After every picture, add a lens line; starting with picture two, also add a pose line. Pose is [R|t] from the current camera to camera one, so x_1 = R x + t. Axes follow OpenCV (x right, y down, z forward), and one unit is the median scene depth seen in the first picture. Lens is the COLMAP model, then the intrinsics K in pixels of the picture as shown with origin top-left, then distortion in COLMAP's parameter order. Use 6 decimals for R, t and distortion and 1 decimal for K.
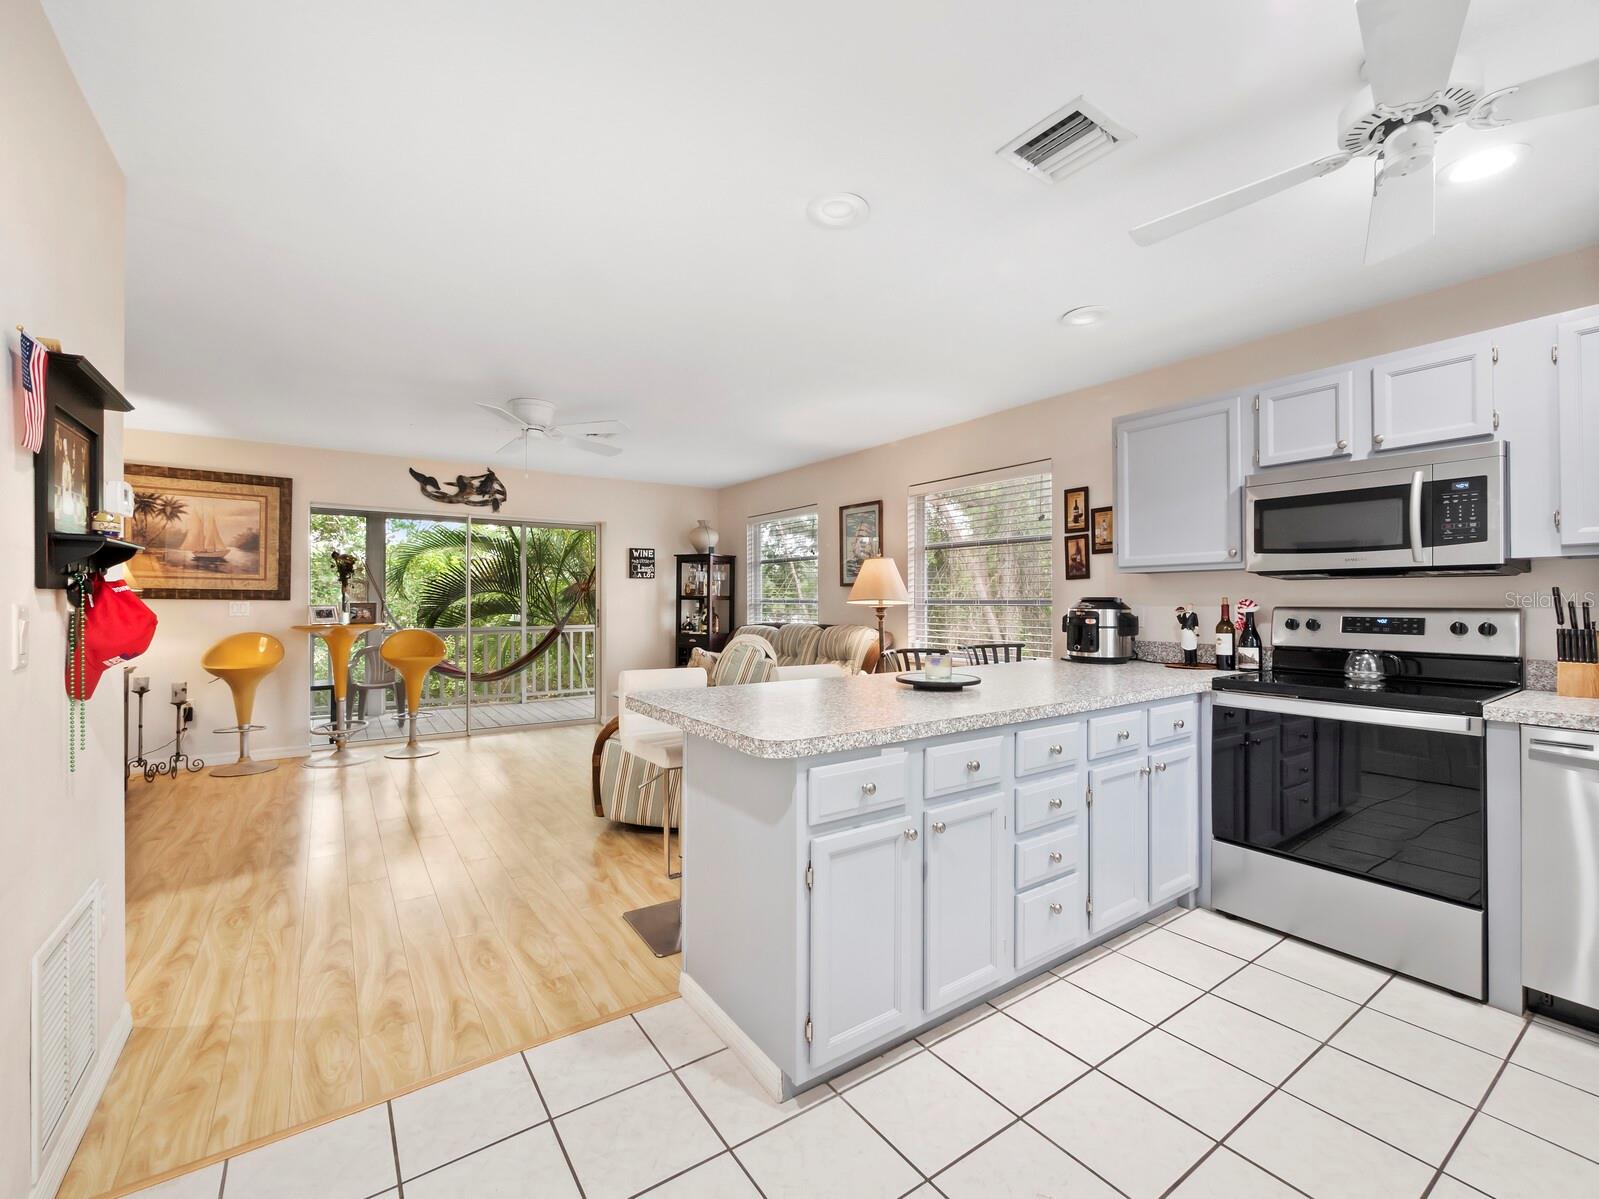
lens RADIAL K [[678.6, 0, 800.0], [0, 678.6, 601.0], [0, 0, 1]] dist [-0.009658, 0.001849]
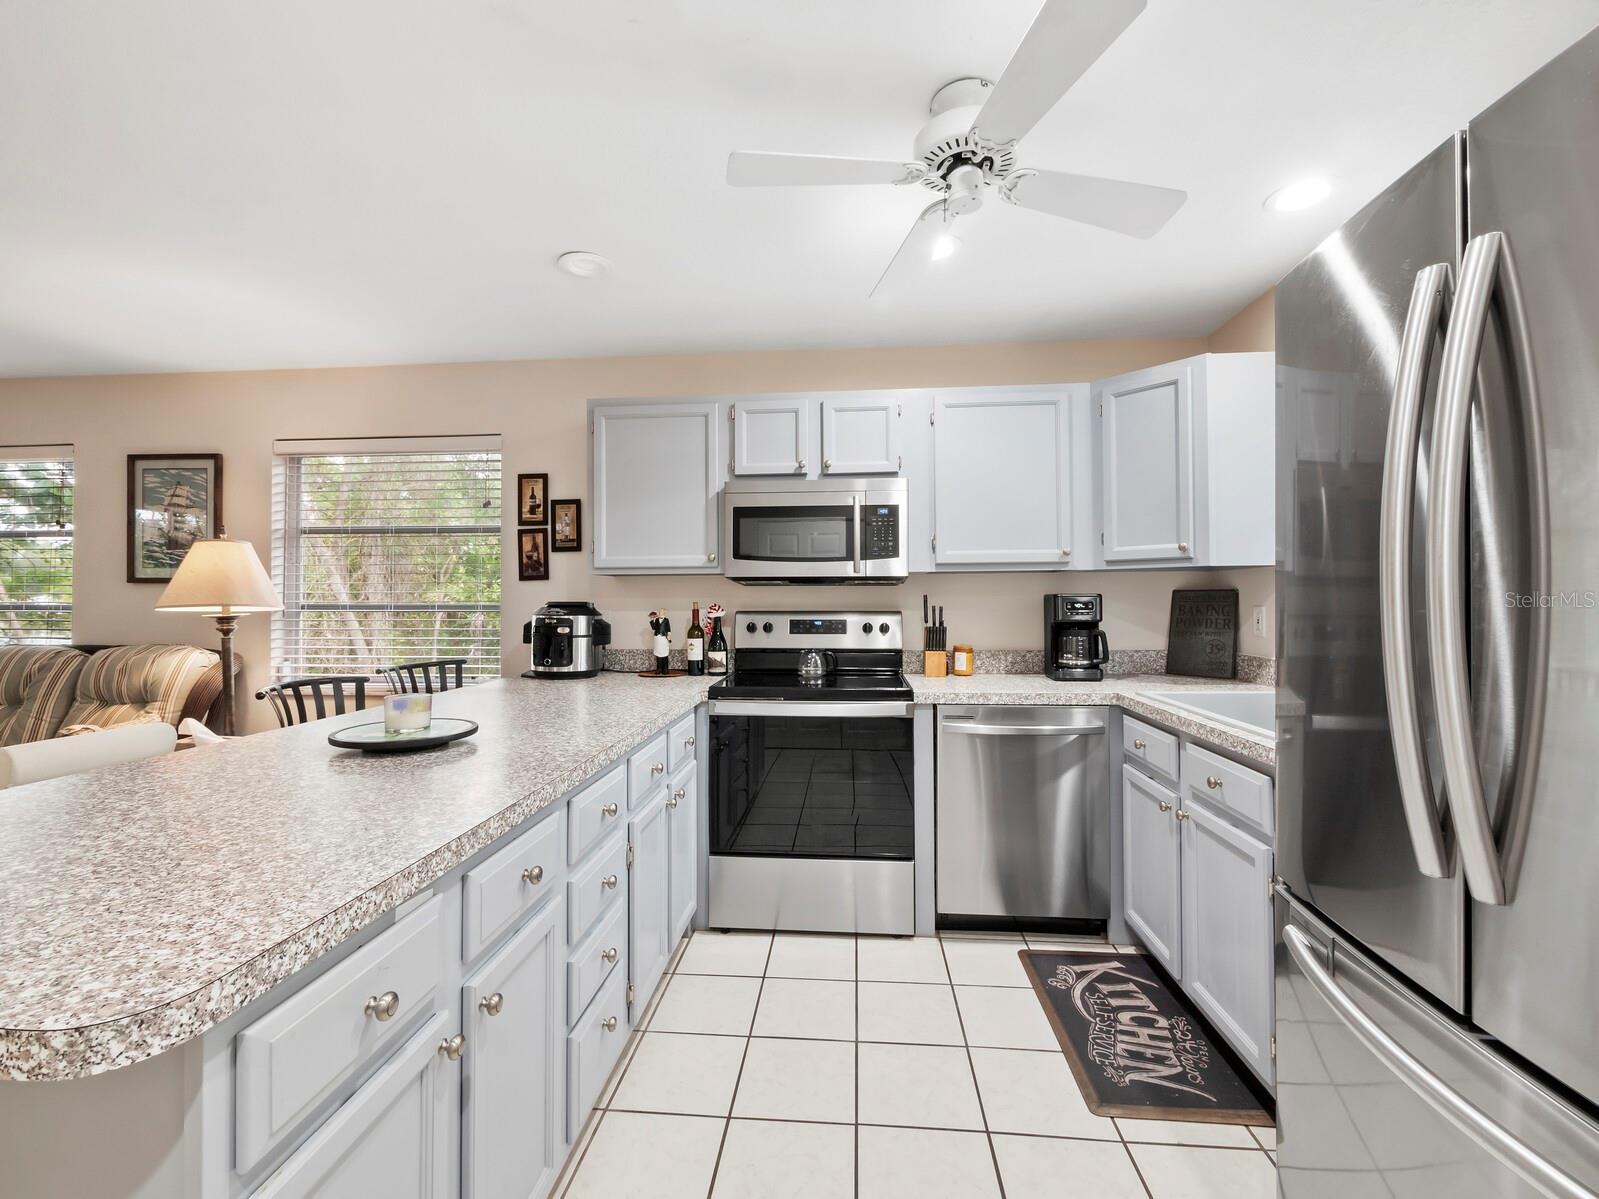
lens RADIAL K [[678.6, 0, 798.5], [0, 678.6, 591.5], [0, 0, 1]] dist [-0.009658, 0.001849]
pose [[0.635803, 0.009358, 0.771795, -0.035688], [0.002239, 0.999900, -0.013969, -0.005330], [-0.771848, 0.010610, 0.635718, 0.194197]]
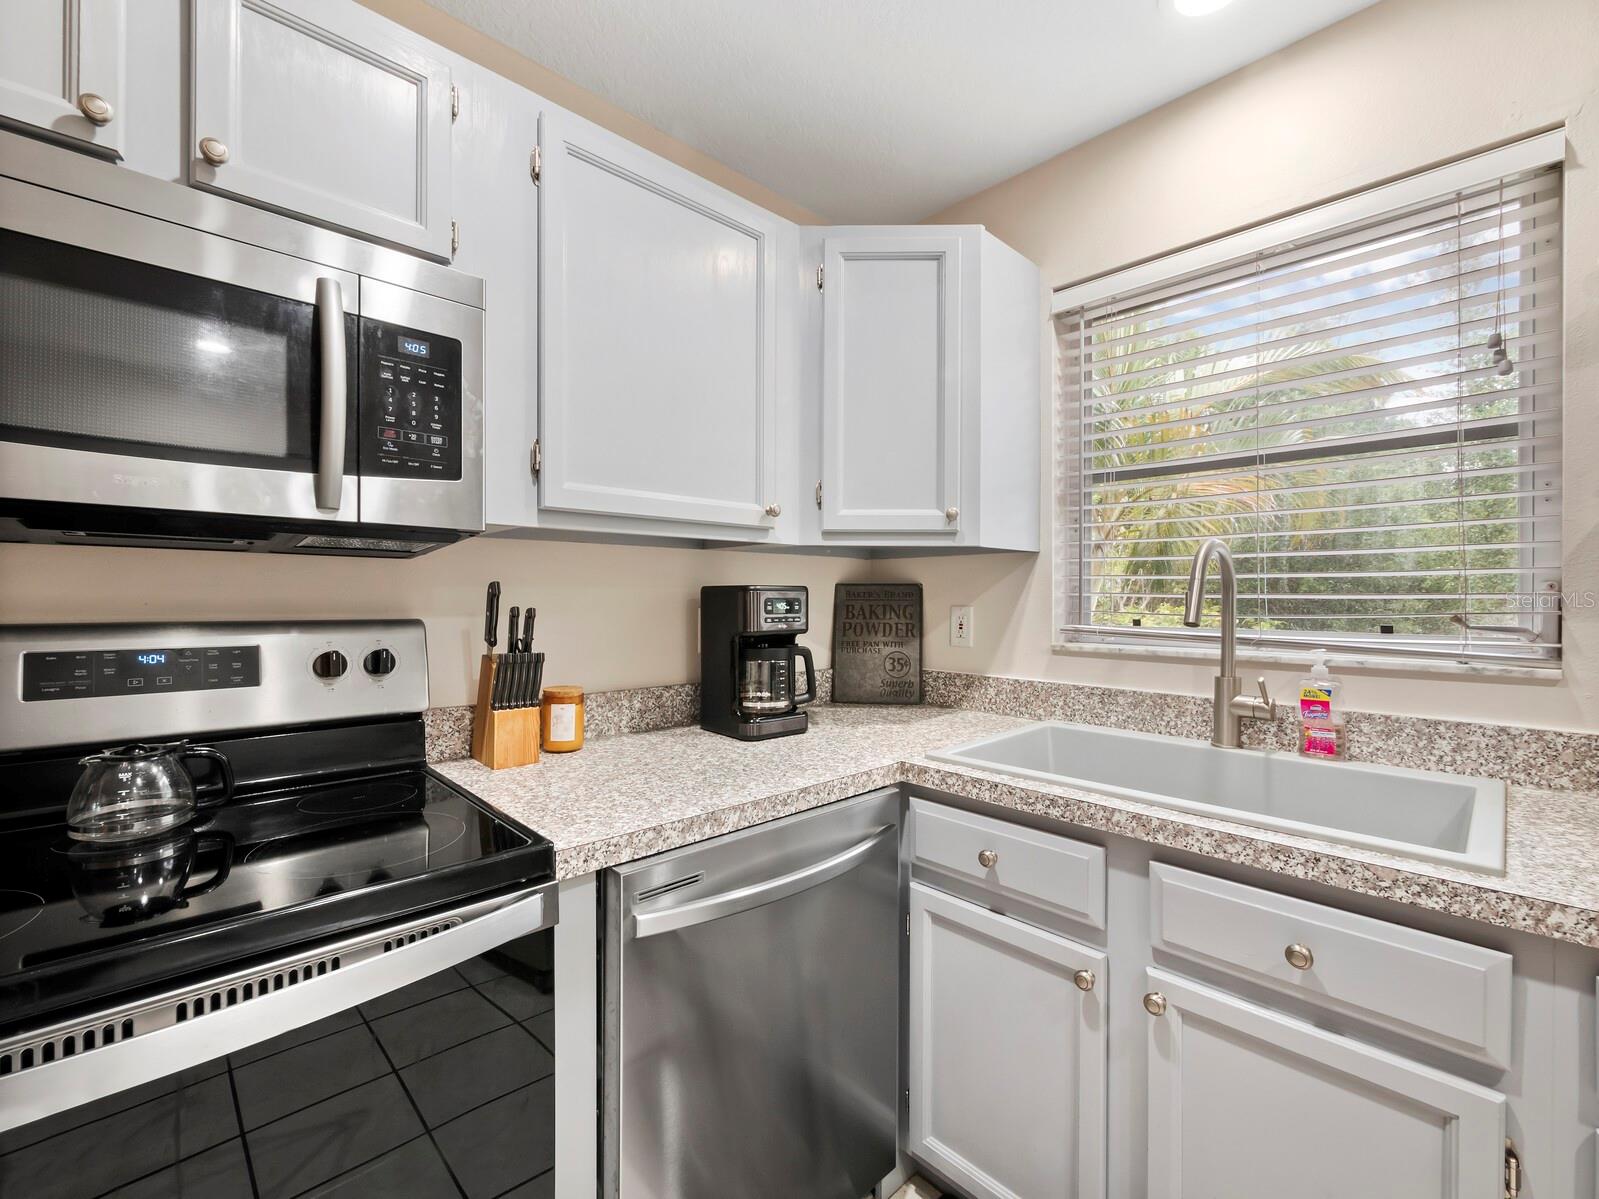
lens RADIAL K [[678.6, 0, 797.0], [0, 678.6, 601.9], [0, 0, 1]] dist [-0.009658, 0.001849]
pose [[-0.154769, -0.003273, 0.987945, 0.288591], [-0.003306, 0.999991, 0.002795, -0.003447], [-0.987945, -0.002834, -0.154778, 0.470039]]
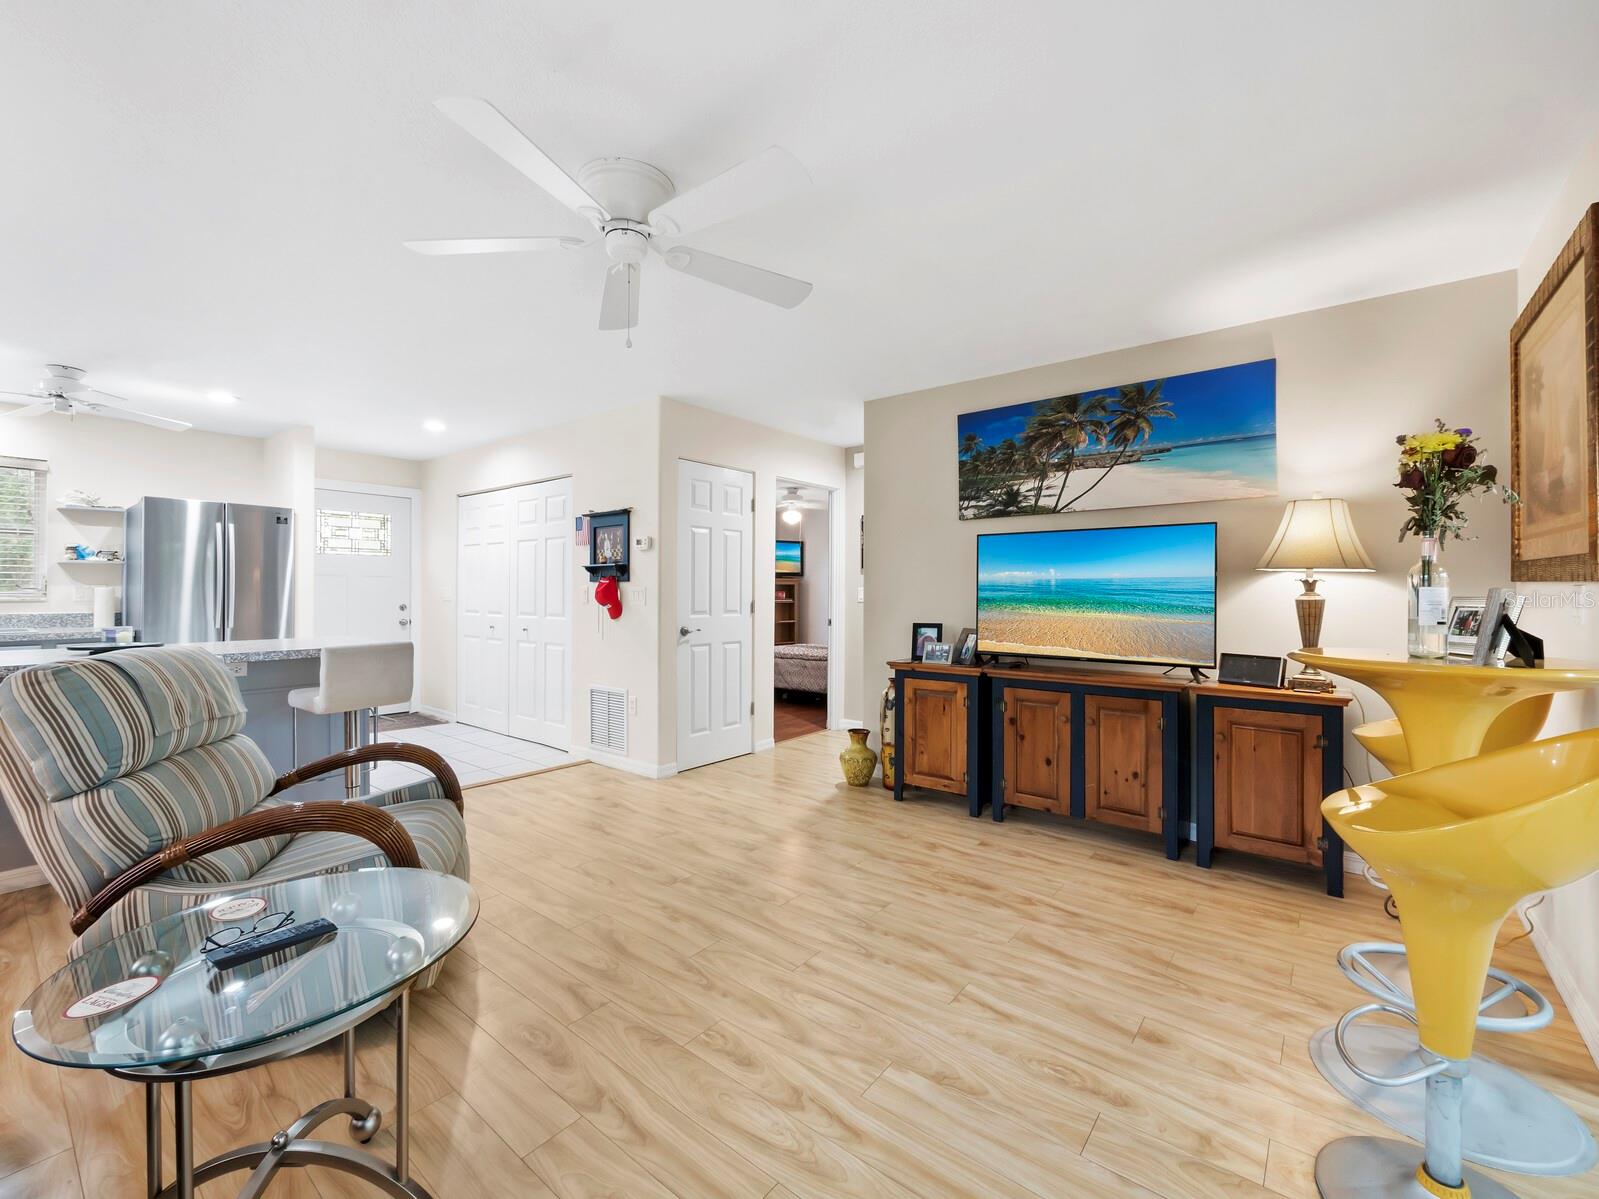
lens RADIAL K [[678.6, 0, 802.7], [0, 678.6, 595.1], [0, 0, 1]] dist [-0.009658, 0.001849]
pose [[-0.958890, -0.001706, -0.283772, -0.395133], [-0.004270, 0.999955, 0.008417, 0.004469], [0.283745, 0.009283, -0.958855, 1.577234]]
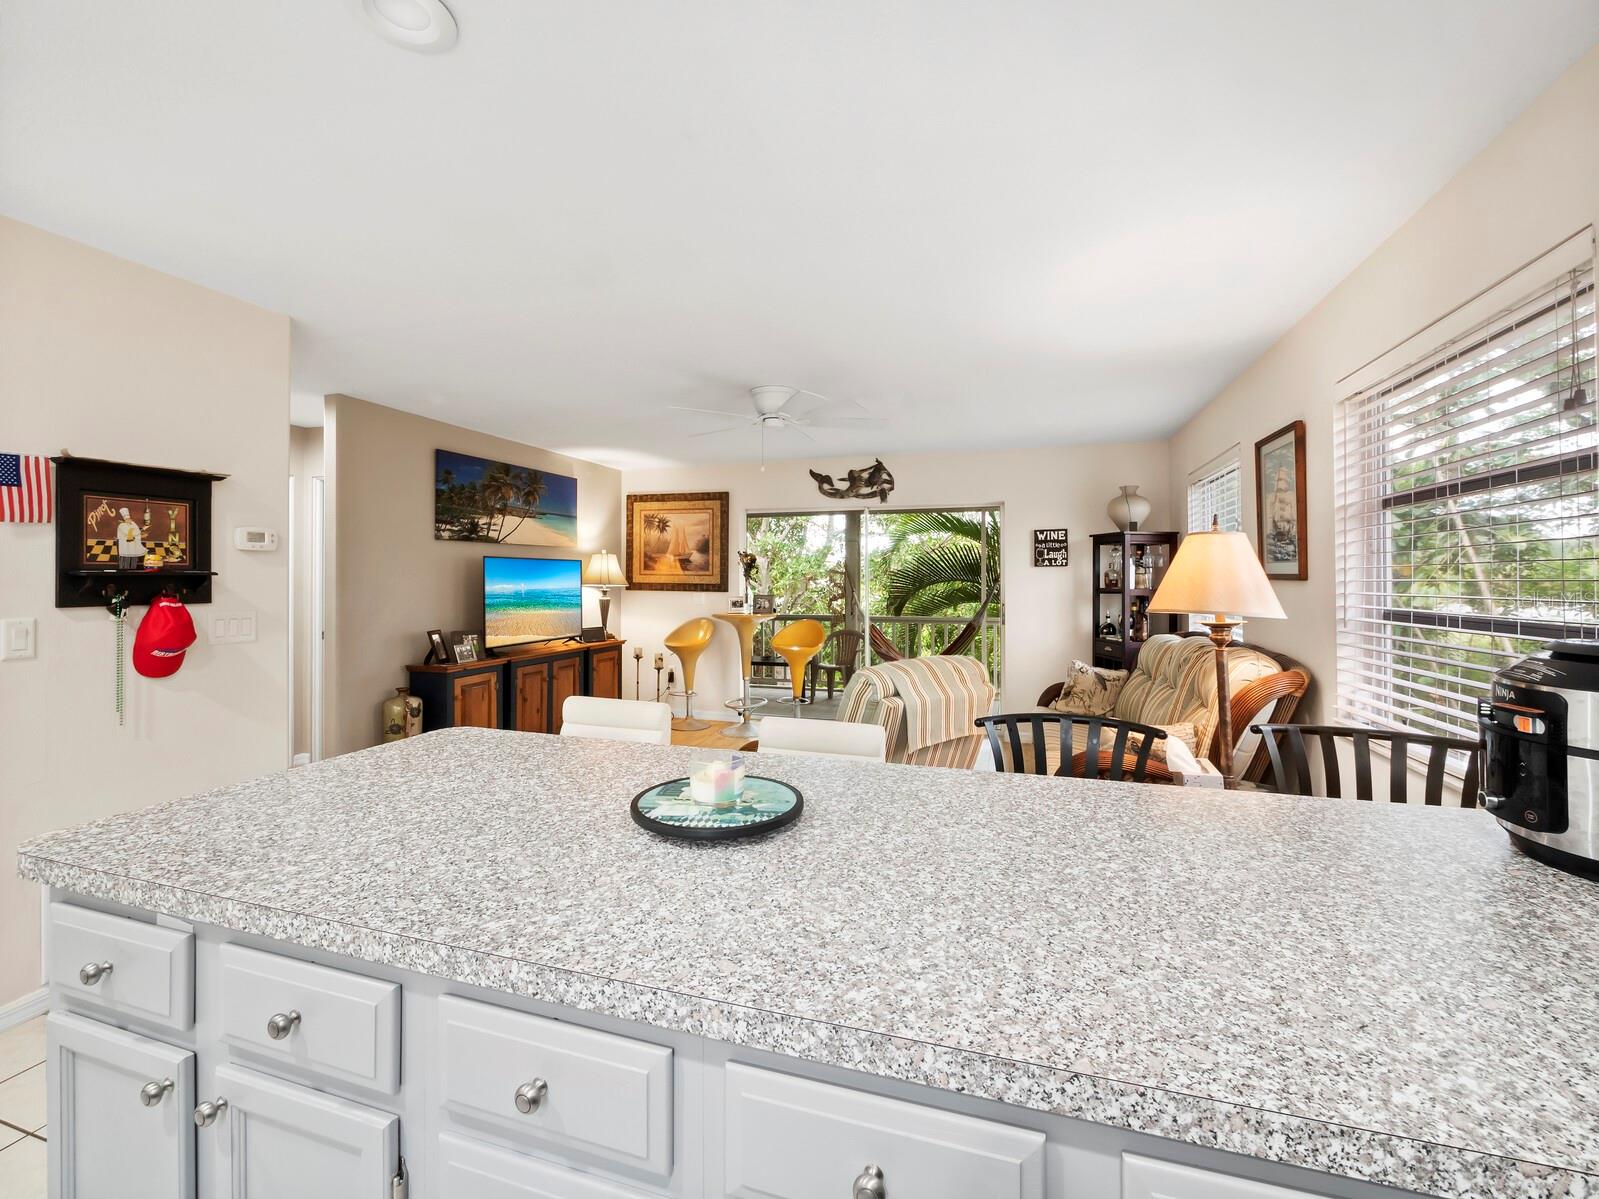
lens RADIAL K [[690.8, 0, 795.8], [0, 690.8, 569.3], [0, 0, 1]] dist [-0.003057, 0.000171]
pose [[0.597877, -0.012472, -0.801491, 0.416819], [-0.000531, 0.999873, -0.015955, -0.029034], [0.801588, 0.009964, 0.597794, 0.466227]]
